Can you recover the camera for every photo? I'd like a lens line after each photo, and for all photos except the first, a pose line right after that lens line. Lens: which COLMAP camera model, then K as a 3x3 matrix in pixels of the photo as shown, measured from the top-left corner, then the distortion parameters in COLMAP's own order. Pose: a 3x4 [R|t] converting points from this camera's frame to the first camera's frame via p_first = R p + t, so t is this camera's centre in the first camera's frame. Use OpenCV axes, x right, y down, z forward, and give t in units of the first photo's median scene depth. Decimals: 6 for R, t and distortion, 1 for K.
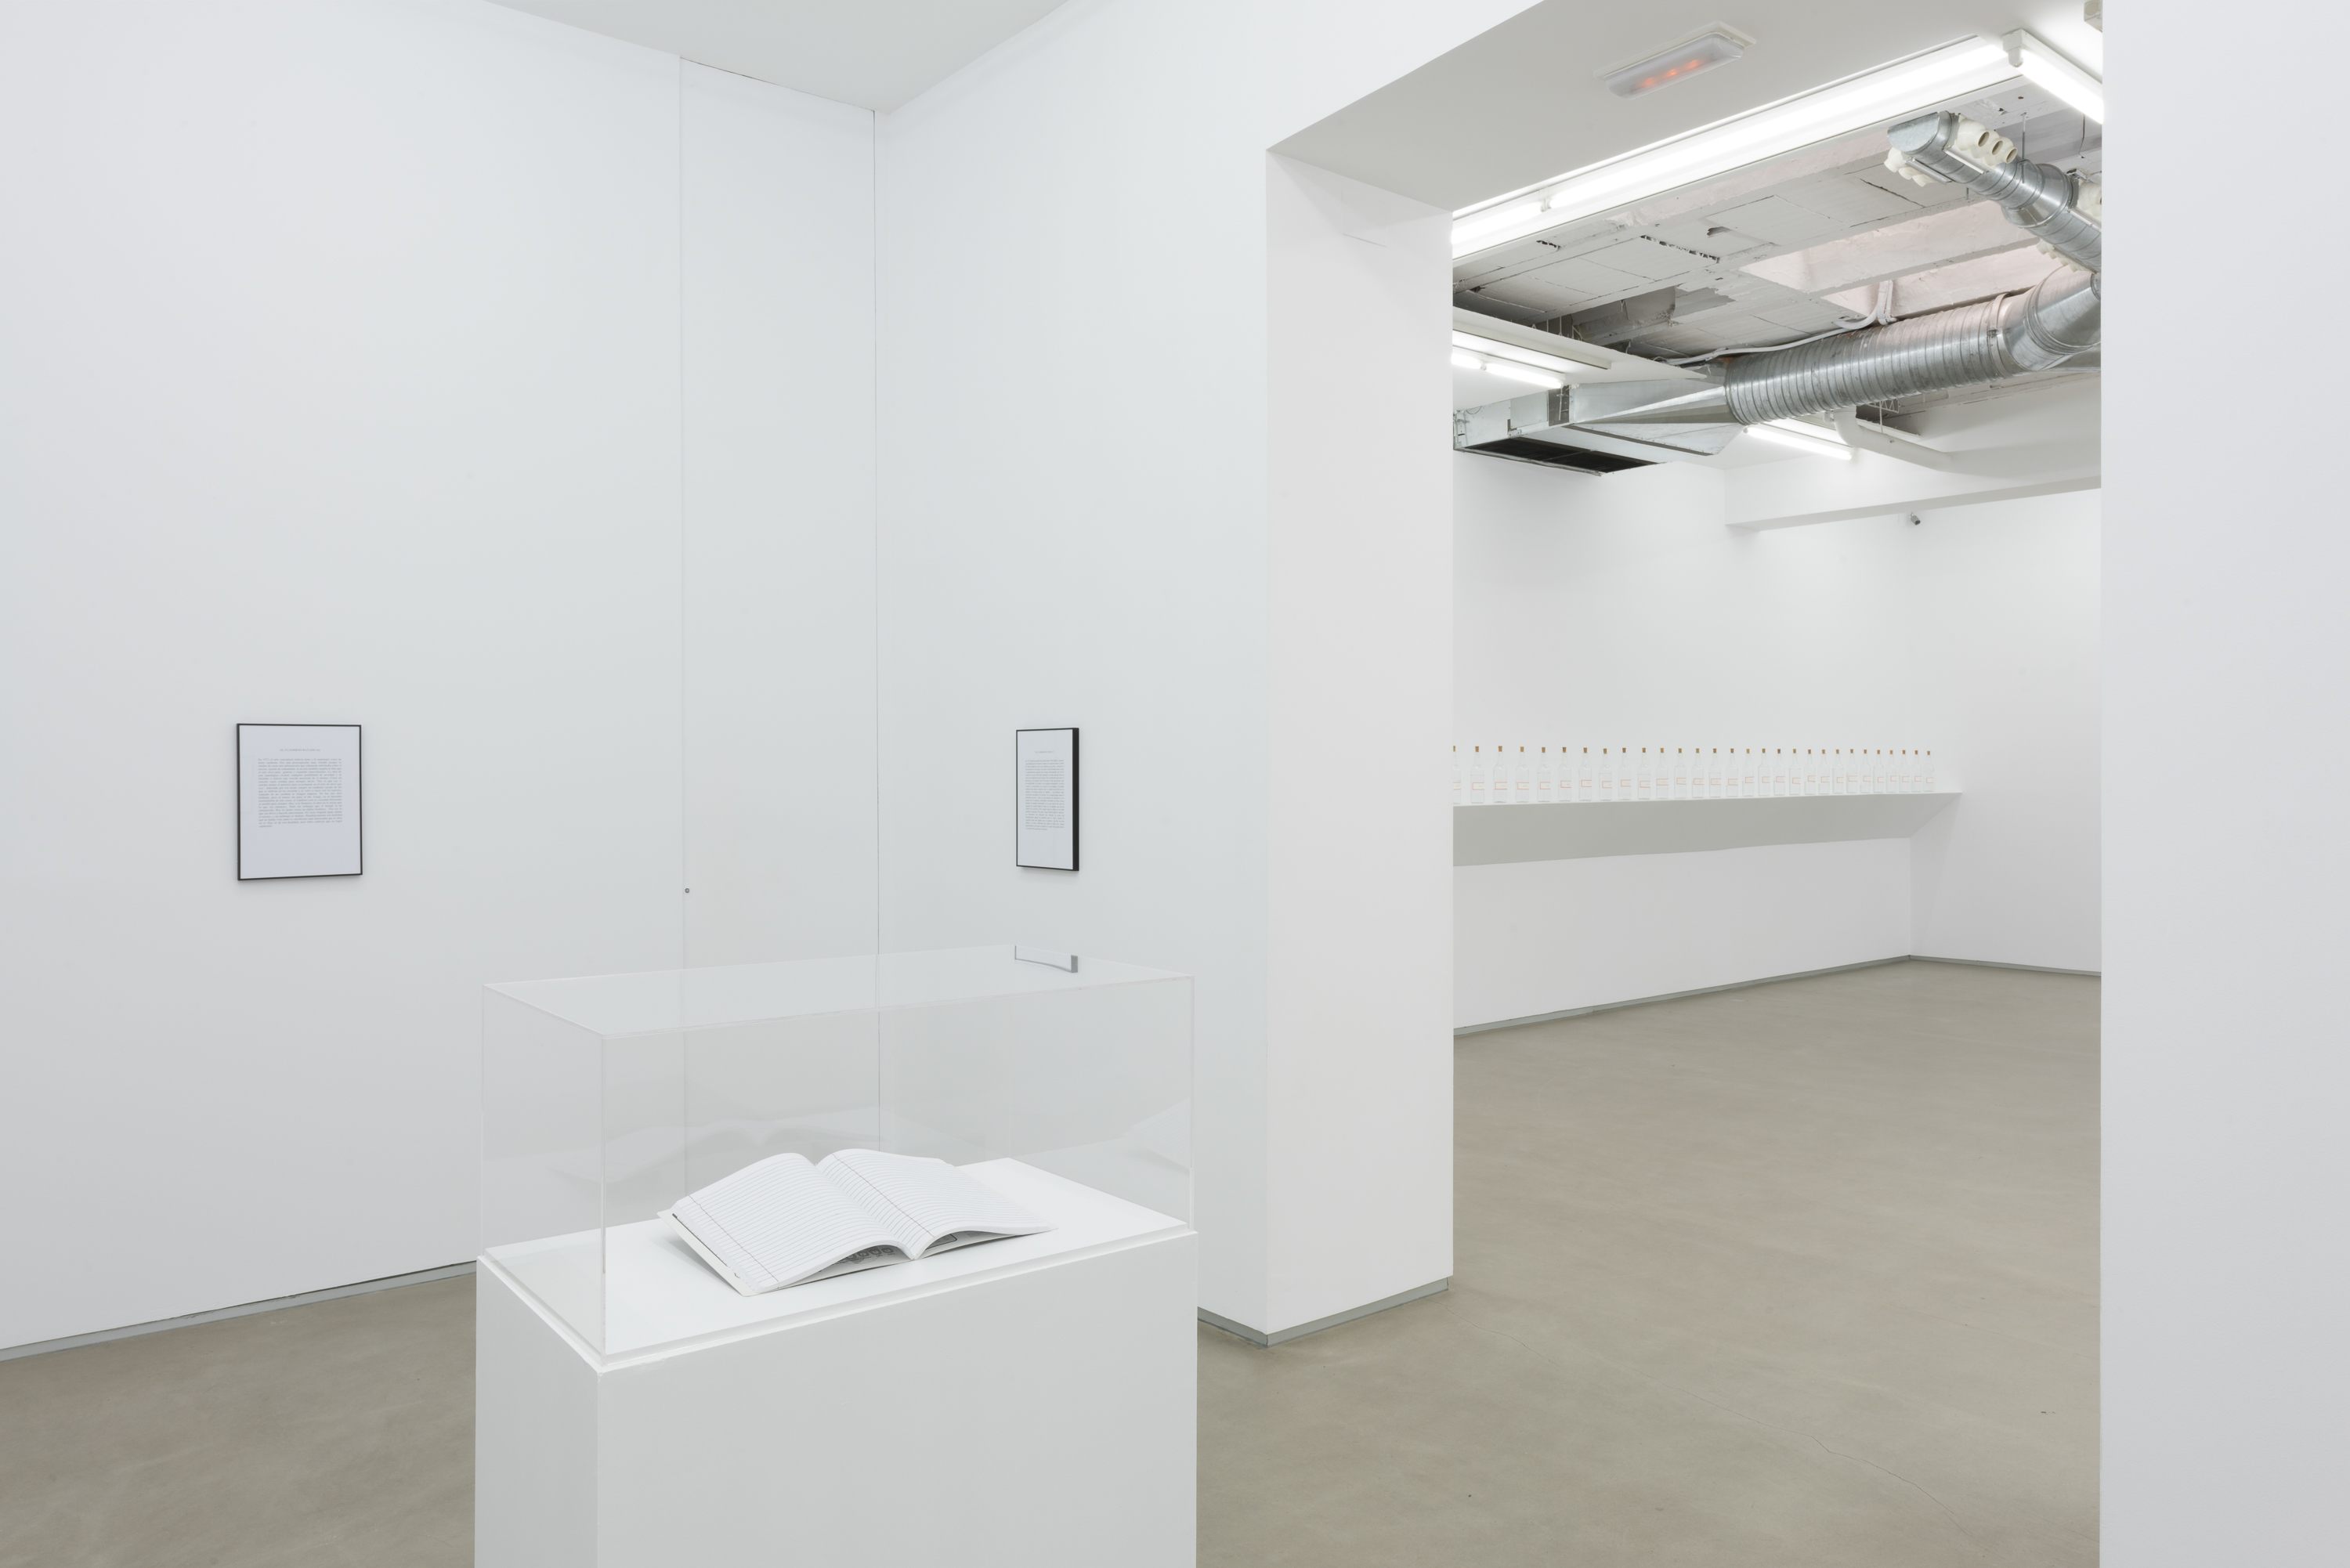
lens RADIAL K [[1556.3, 0, 1175.0], [0, 1556.3, 784.0], [0, 0, 1]] dist [0.005520, 0.000102]
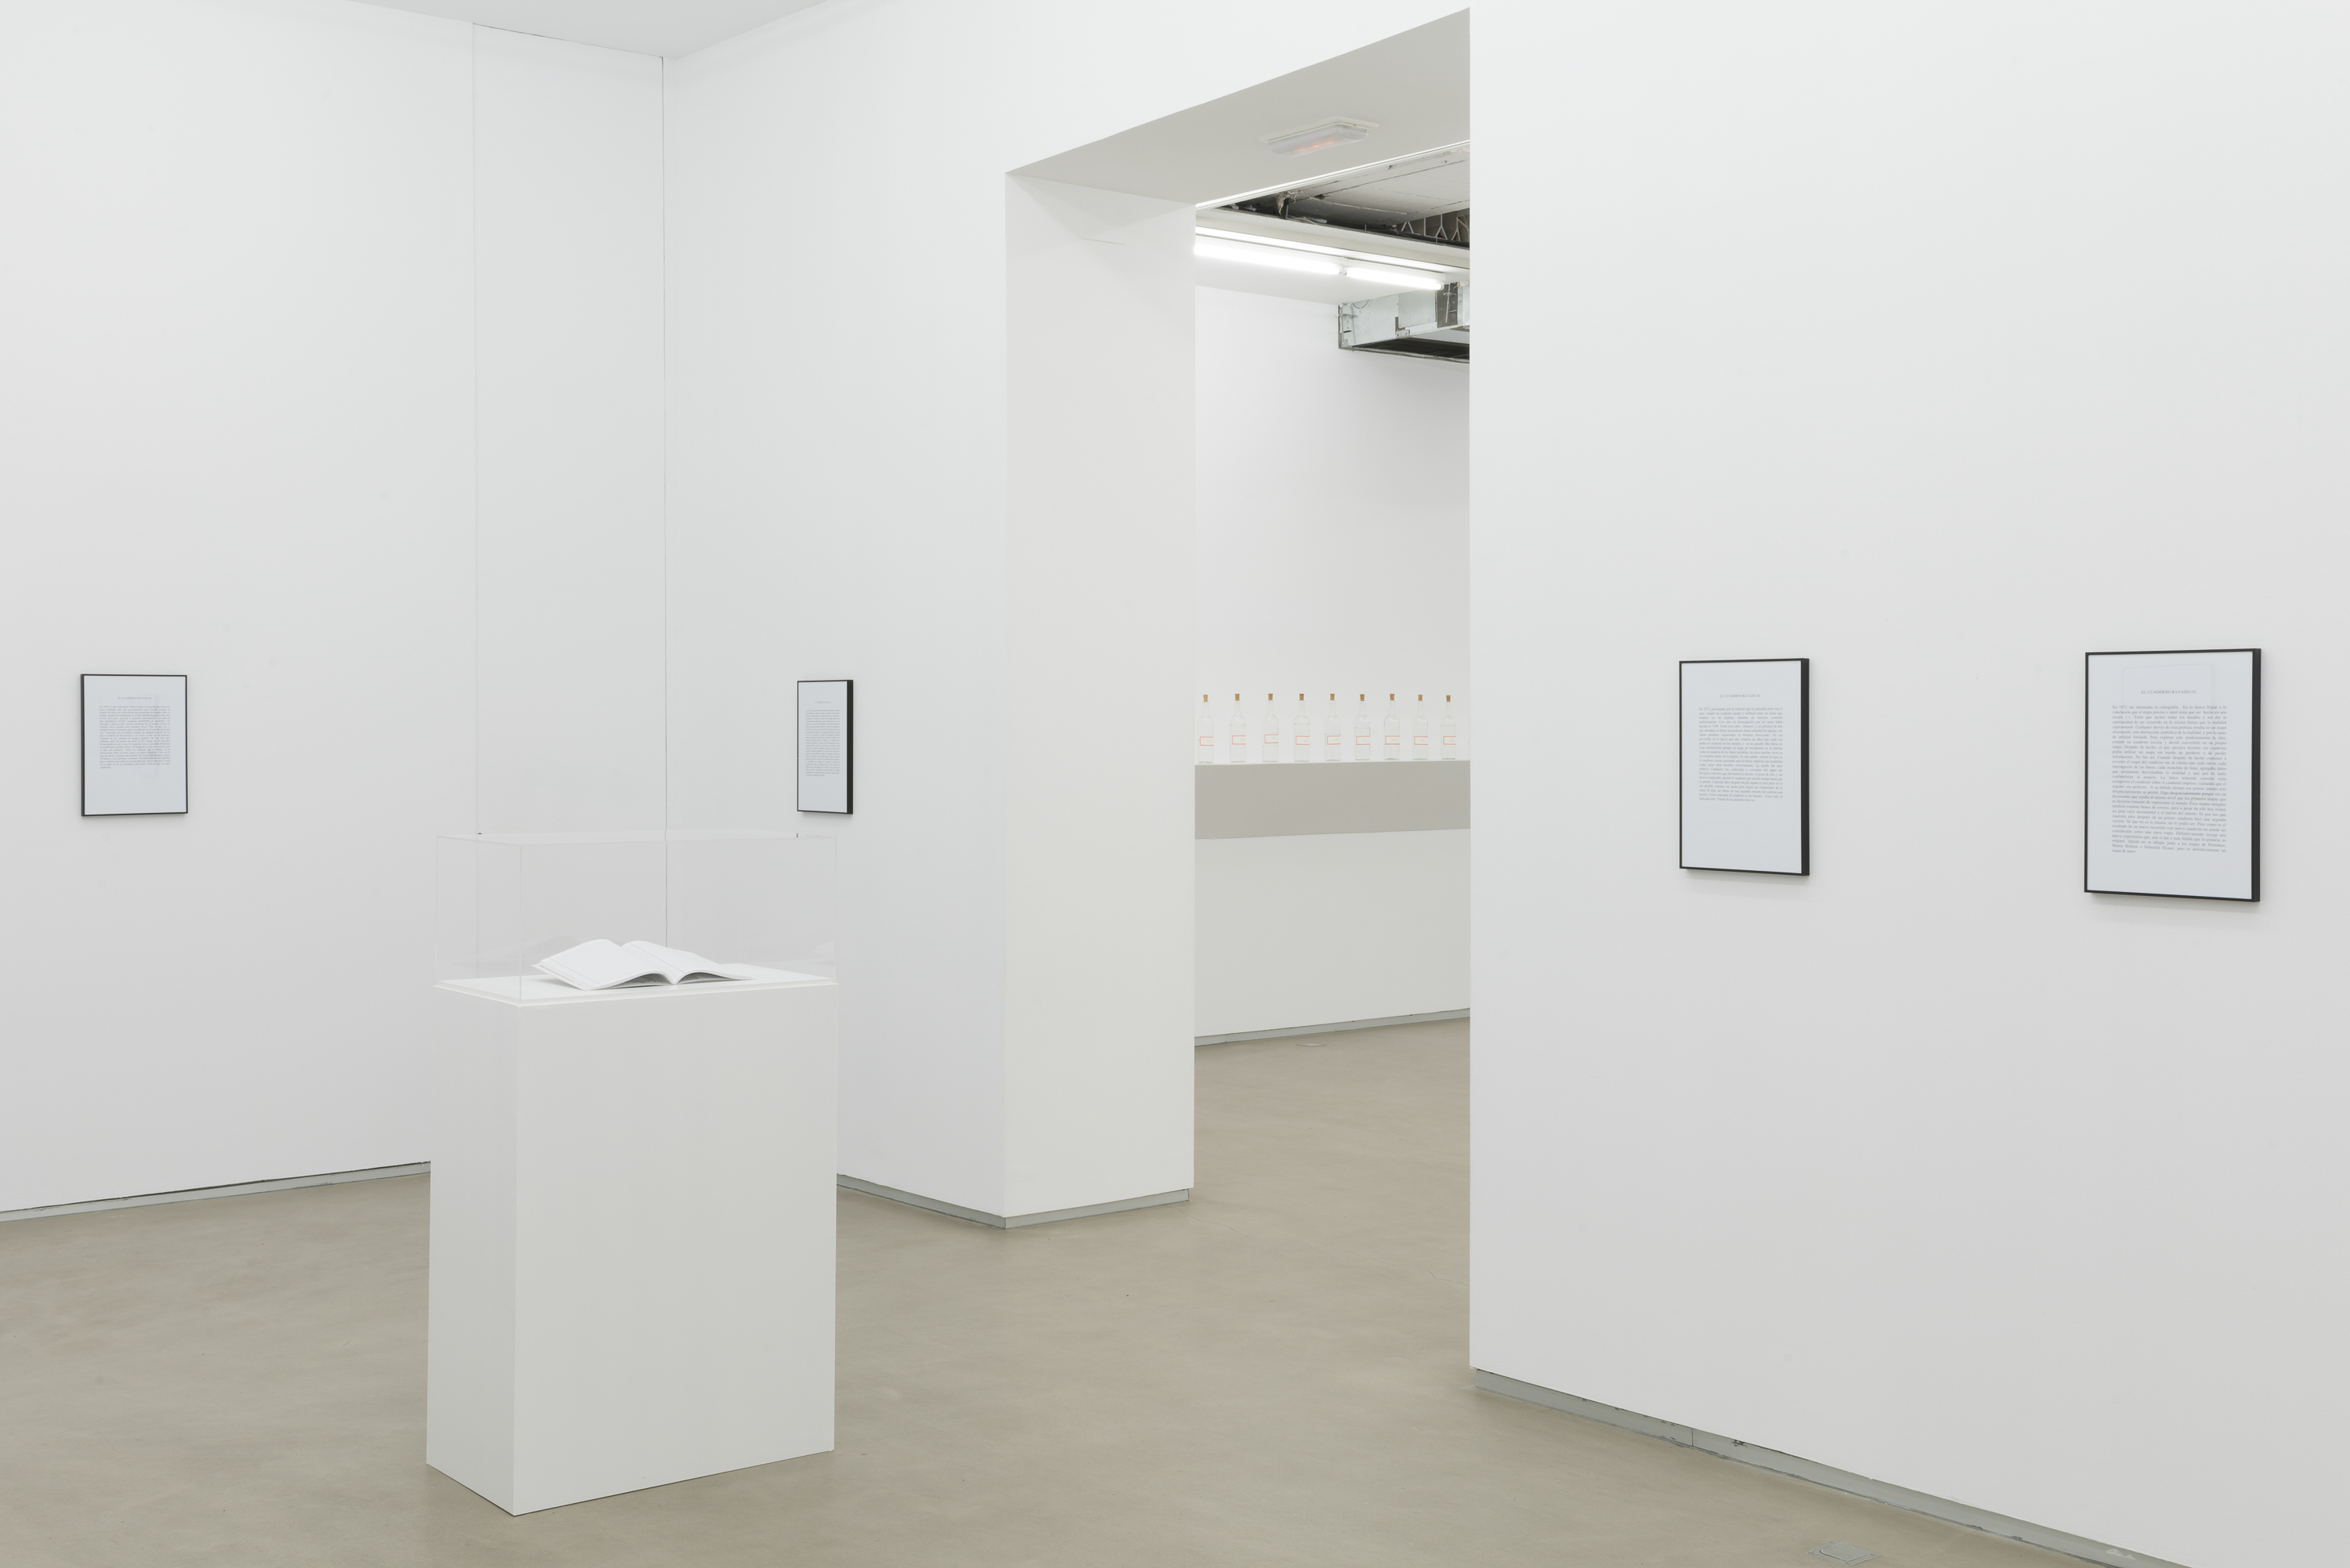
lens RADIAL K [[2513.0, 0, 1137.6], [0, 2513.0, 753.3], [0, 0, 1]] dist [0.036525, 0.015553]
pose [[0.999955, 0.003229, -0.008915, 0.142170], [-0.003200, 0.999990, 0.003183, 0.007973], [0.008925, -0.003154, 0.999955, -0.687904]]
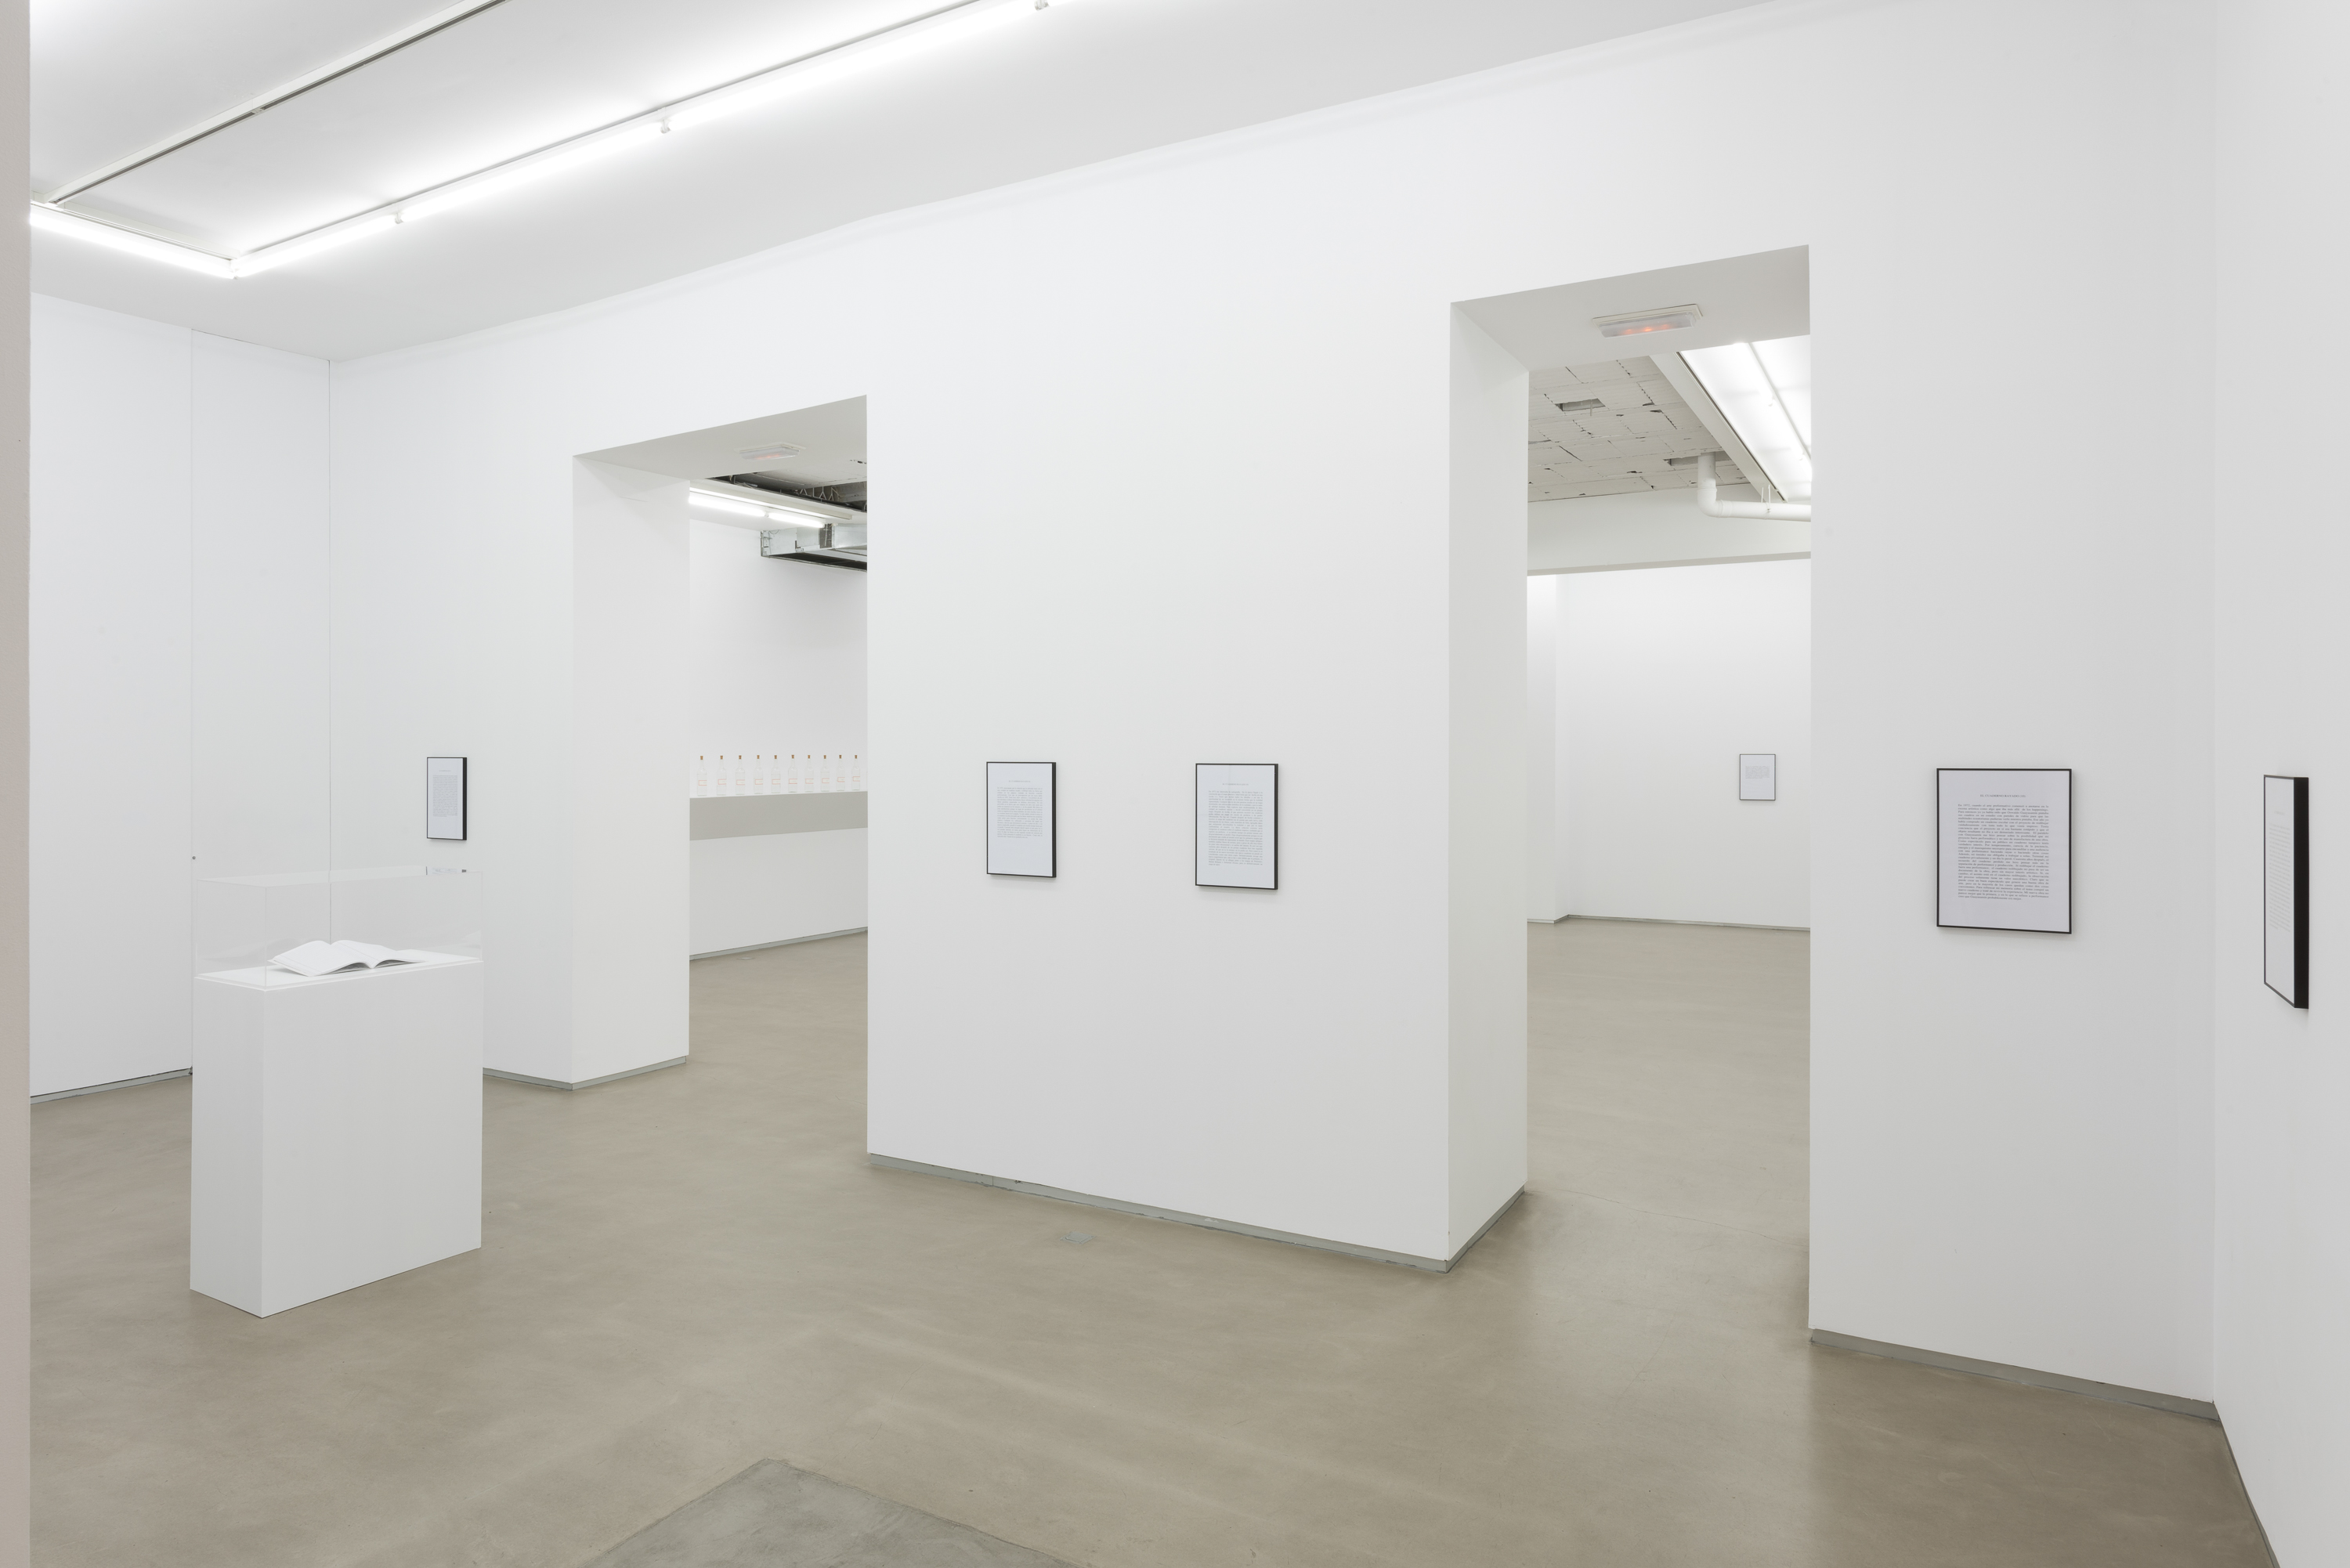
lens RADIAL K [[1407.8, 0, 1147.8], [0, 1407.8, 754.9], [0, 0, 1]] dist [-0.001396, -0.000420]
pose [[0.936720, 0.001751, 0.350075, 0.094897], [0.000635, 0.999977, -0.006701, -0.026346], [-0.350079, 0.006500, 0.936698, -0.694391]]
